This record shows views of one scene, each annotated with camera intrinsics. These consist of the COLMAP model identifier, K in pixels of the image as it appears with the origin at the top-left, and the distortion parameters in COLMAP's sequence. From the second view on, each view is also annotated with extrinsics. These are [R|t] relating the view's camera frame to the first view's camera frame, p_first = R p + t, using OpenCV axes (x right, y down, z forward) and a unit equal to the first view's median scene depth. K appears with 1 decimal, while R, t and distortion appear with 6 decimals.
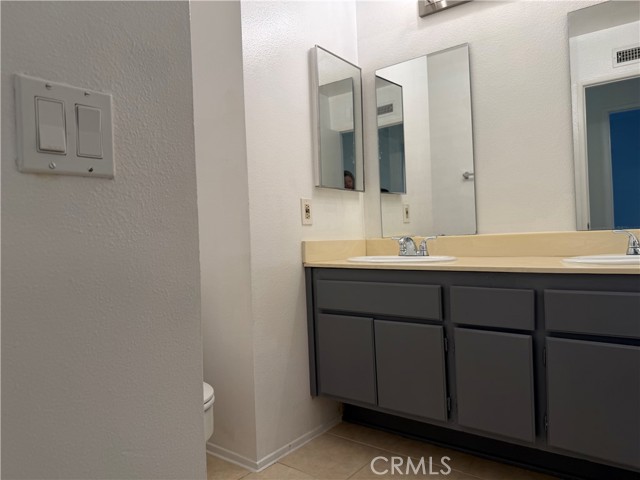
lens RADIAL K [[455.4, 0, 315.5], [0, 455.4, 242.3], [0, 0, 1]] dist [0.035569, -0.052183]
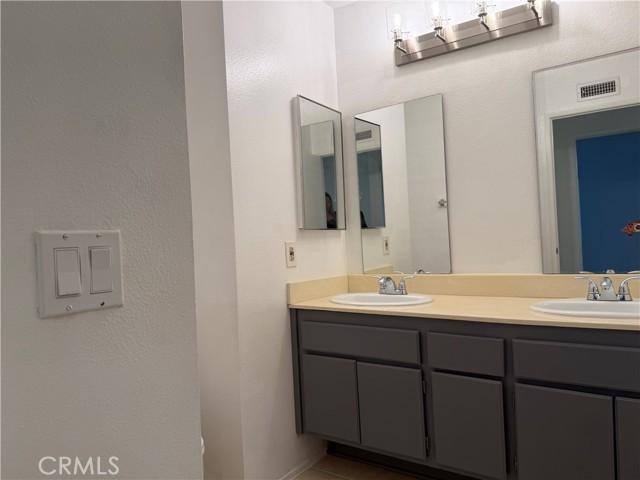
lens RADIAL K [[455.4, 0, 321.5], [0, 455.4, 241.7], [0, 0, 1]] dist [0.035569, -0.052183]
pose [[0.998429, -0.010074, 0.055111, -0.006572], [0.010517, 0.999915, -0.007745, -0.093037], [-0.055028, 0.008313, 0.998450, -0.043710]]
